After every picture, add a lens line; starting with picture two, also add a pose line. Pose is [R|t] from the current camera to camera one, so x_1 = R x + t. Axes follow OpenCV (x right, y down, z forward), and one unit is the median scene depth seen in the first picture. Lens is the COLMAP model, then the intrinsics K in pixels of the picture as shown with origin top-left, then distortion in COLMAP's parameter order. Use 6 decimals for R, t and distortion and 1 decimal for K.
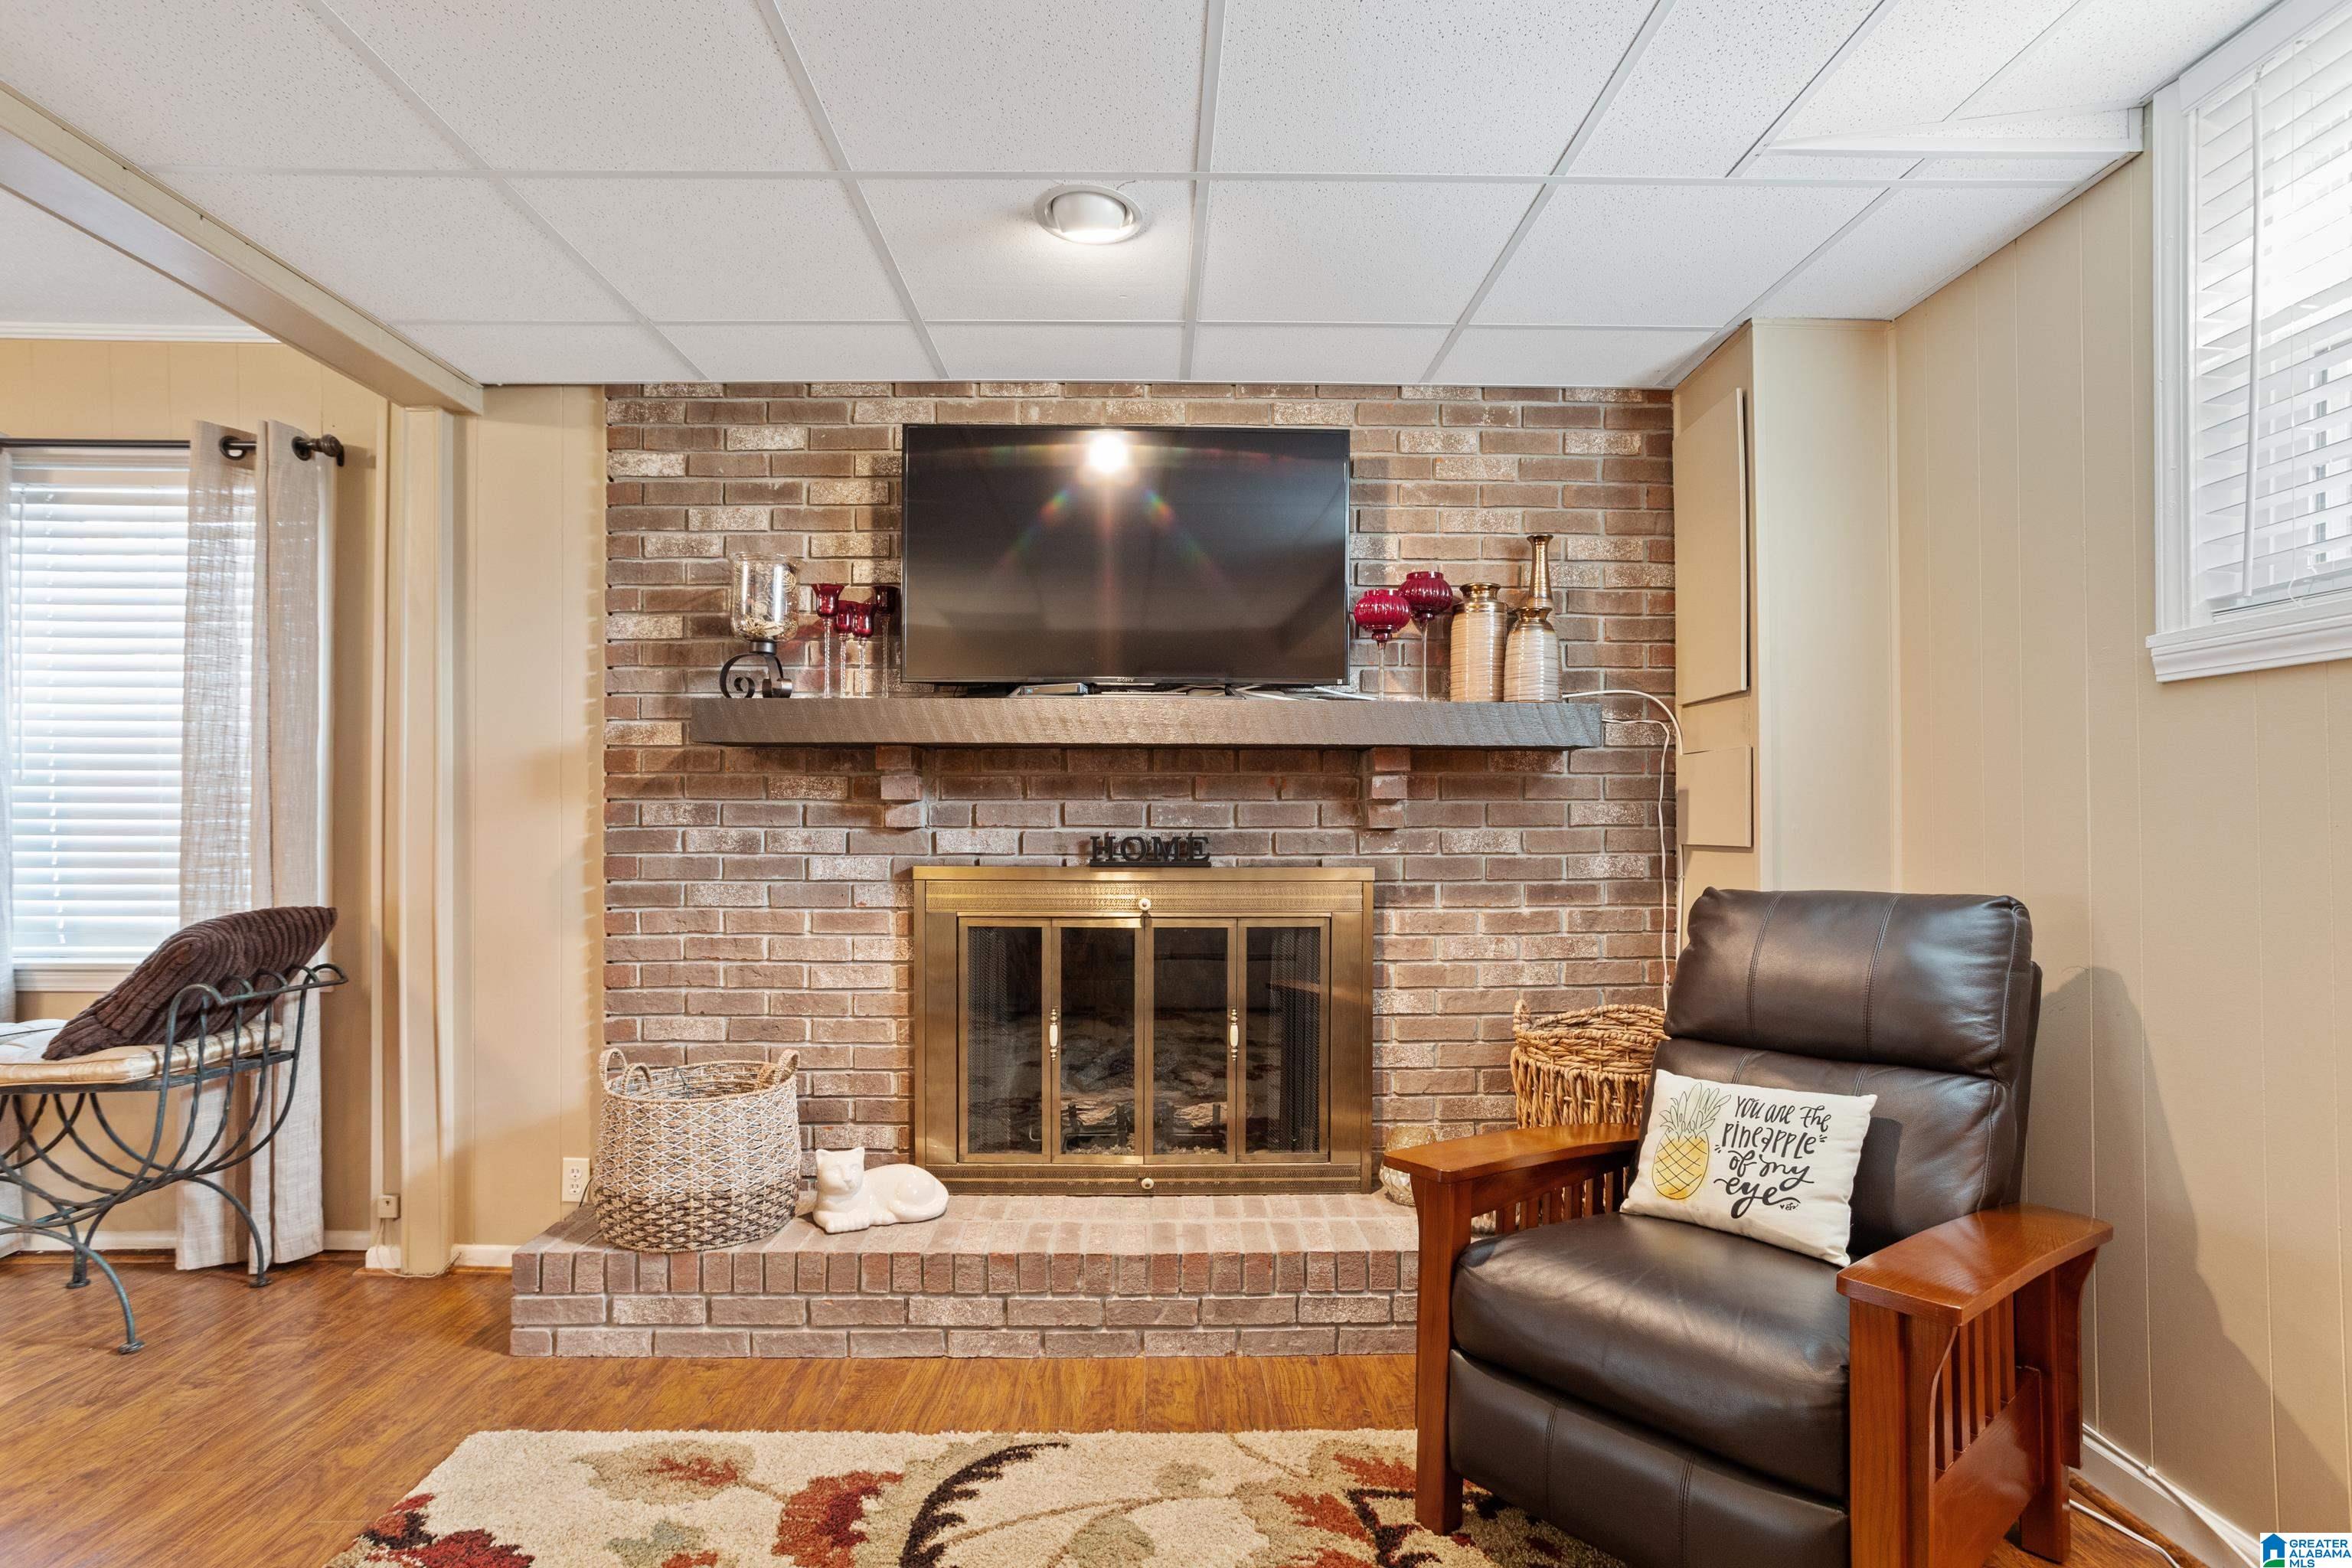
lens RADIAL K [[1142.5, 0, 1175.0], [0, 1142.5, 798.6], [0, 0, 1]] dist [-0.054714, 0.038265]
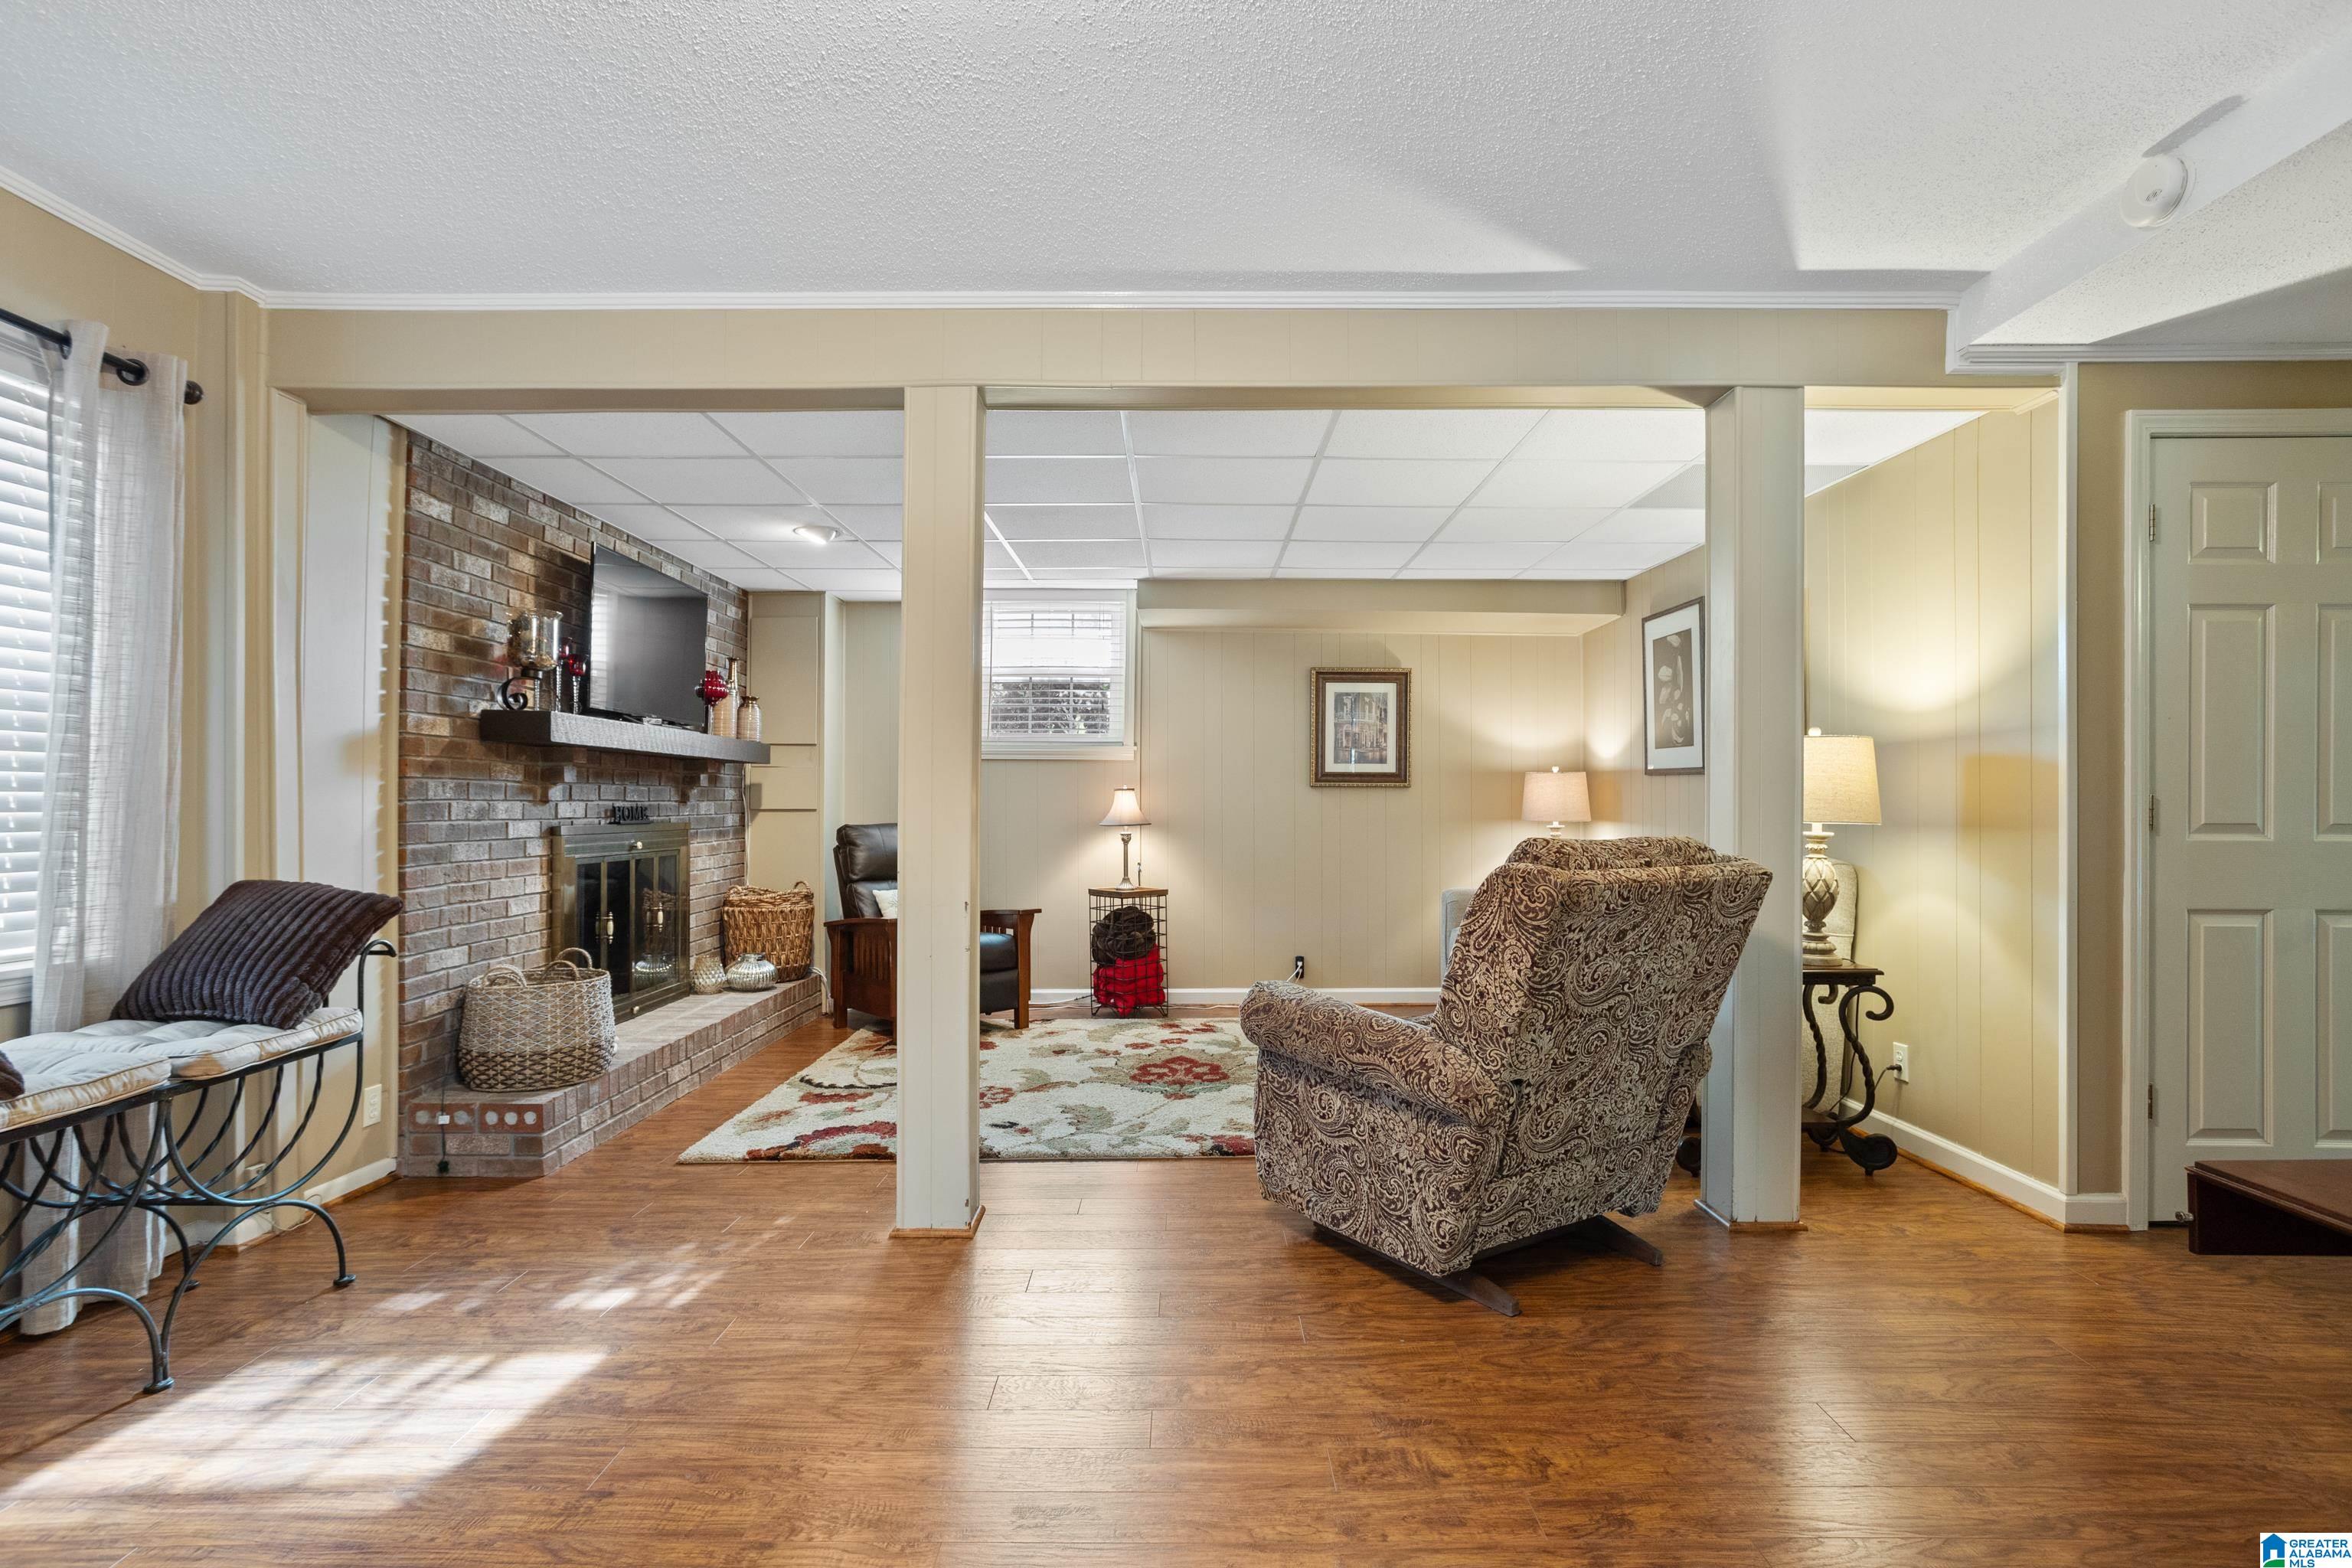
lens RADIAL K [[1138.7, 0, 1176.1], [0, 1138.7, 799.0], [0, 0, 1]] dist [-0.046964, 0.025049]
pose [[-0.006195, -0.000645, 0.999981, -1.722729], [-0.022993, 0.999735, 0.000503, 0.003735], [-0.999716, -0.022990, -0.006208, 0.190817]]
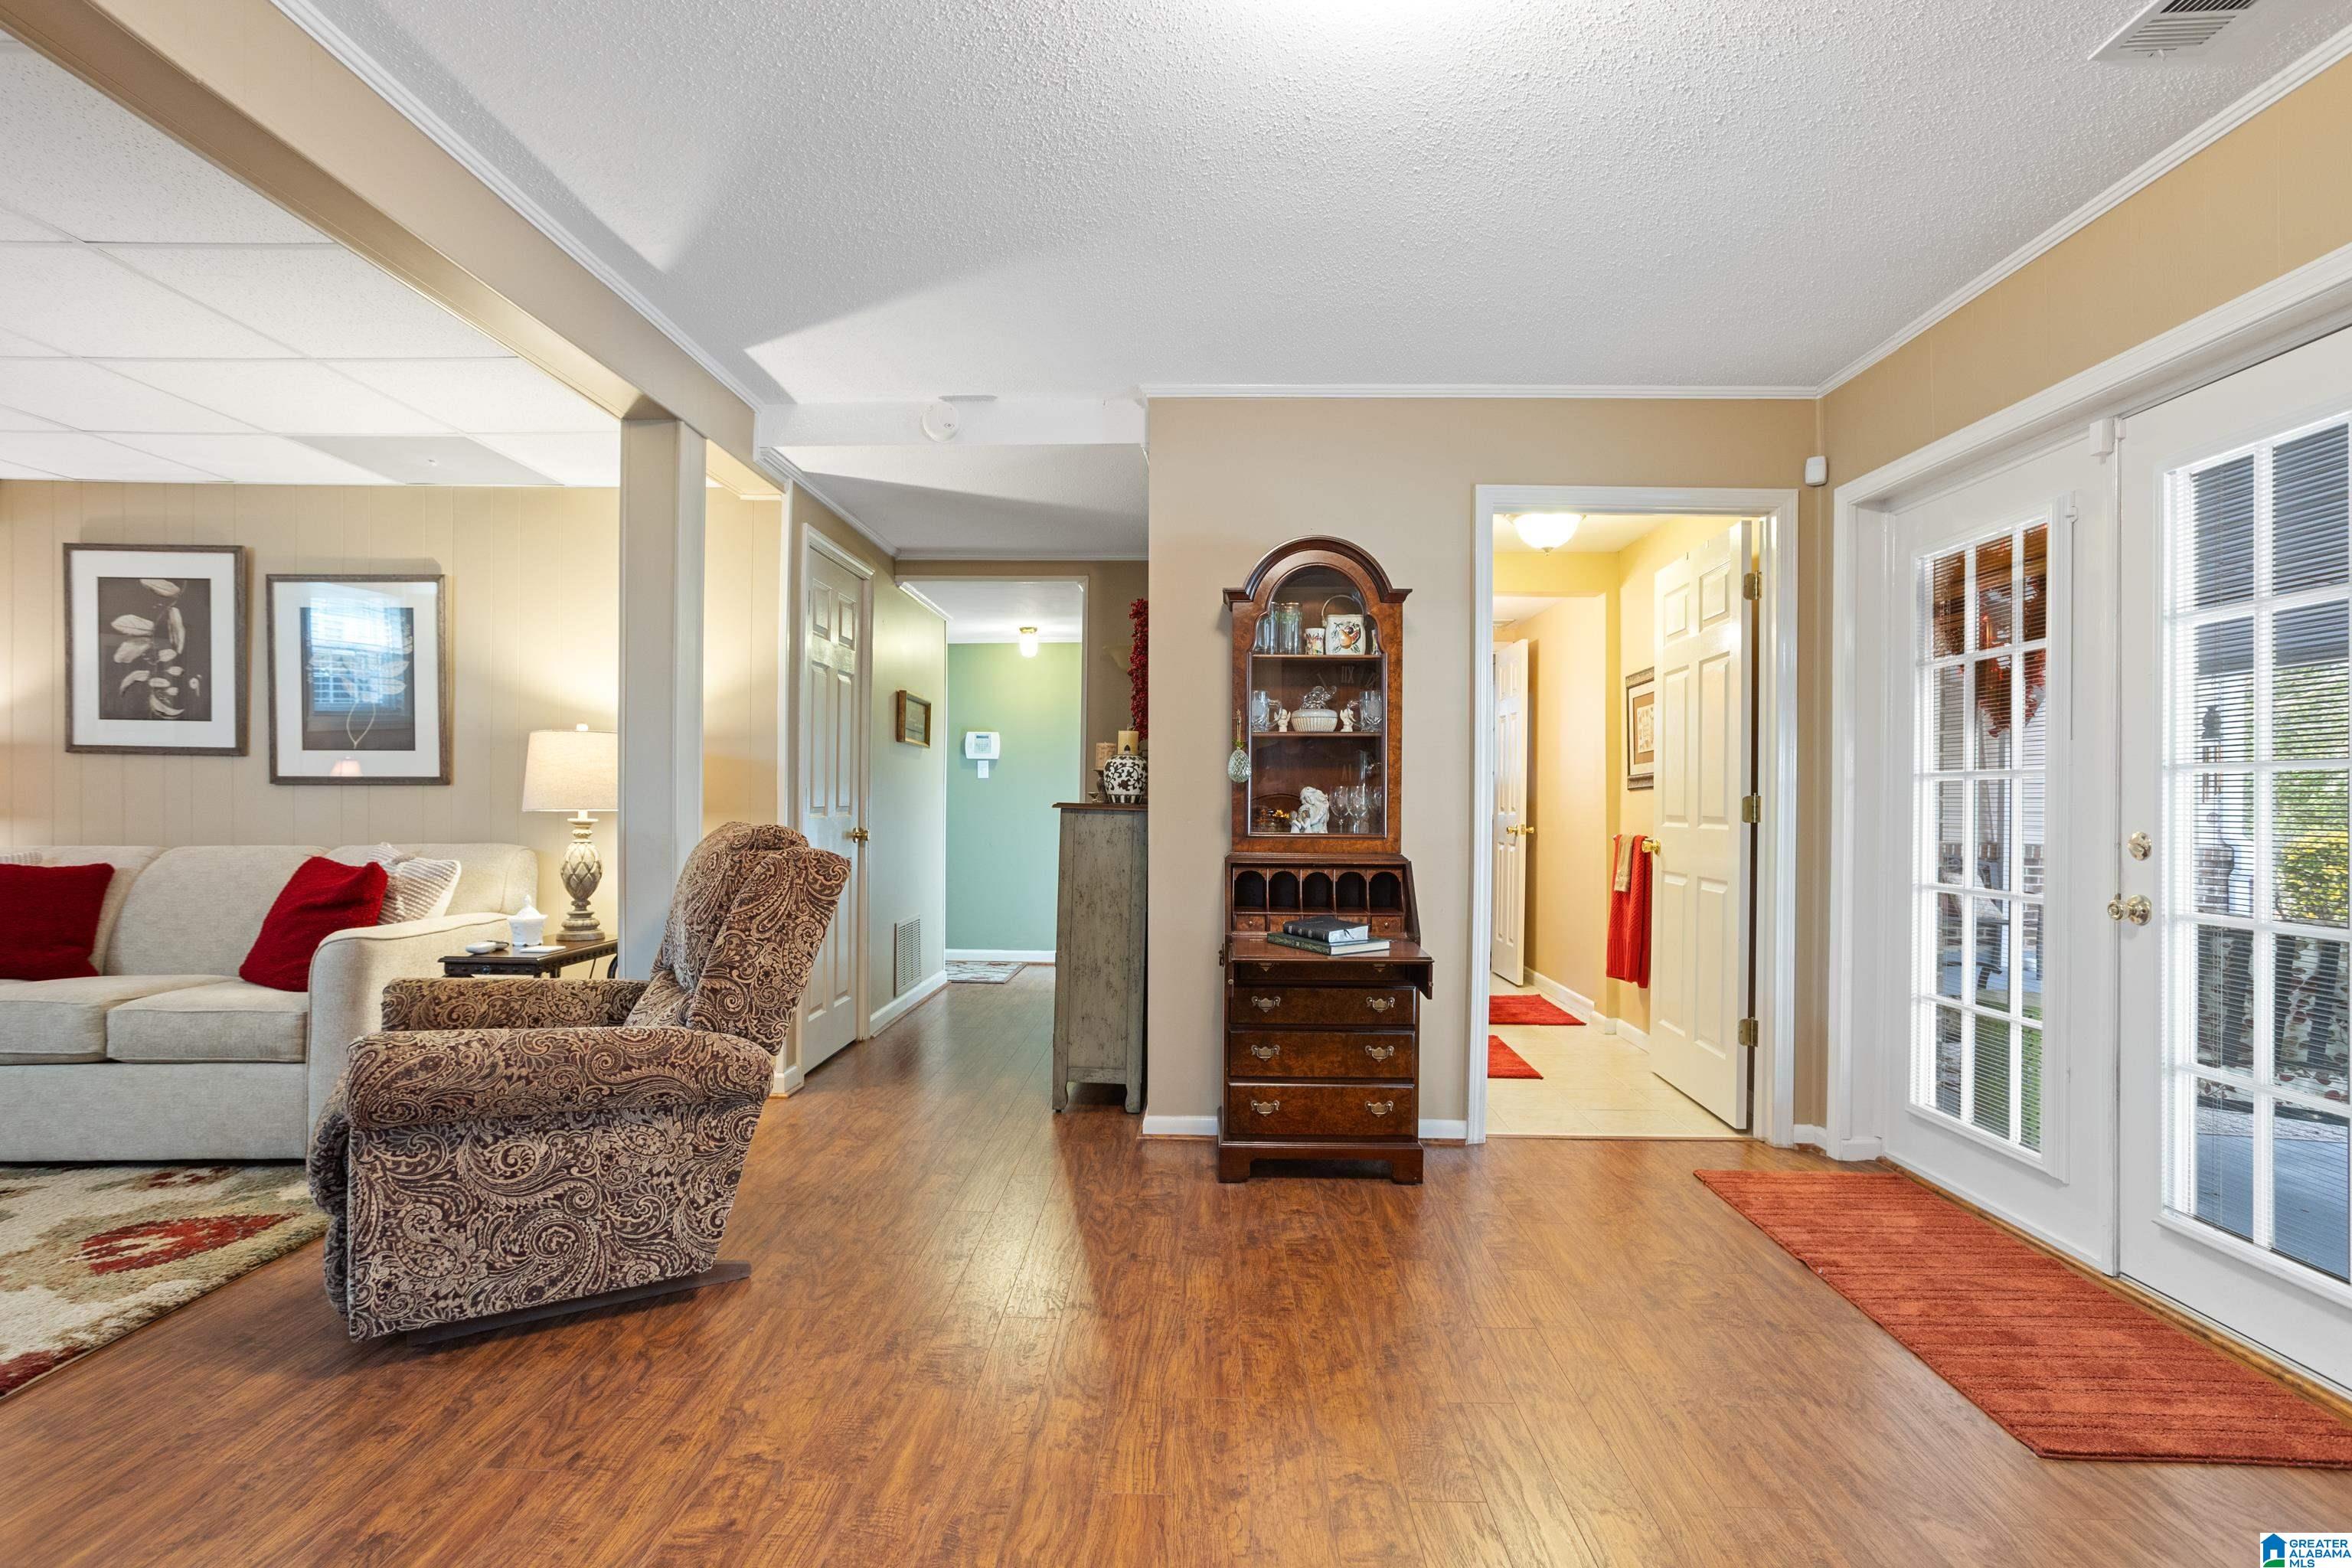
lens RADIAL K [[1190.5, 0, 1156.0], [0, 1190.5, 770.3], [0, 0, 1]] dist [0.006565, 0.001409]
pose [[-0.998601, -0.008466, 0.052202, -1.253491], [-0.010577, 0.999132, -0.040290, 0.017198], [-0.051815, -0.040786, -0.997823, 0.868626]]
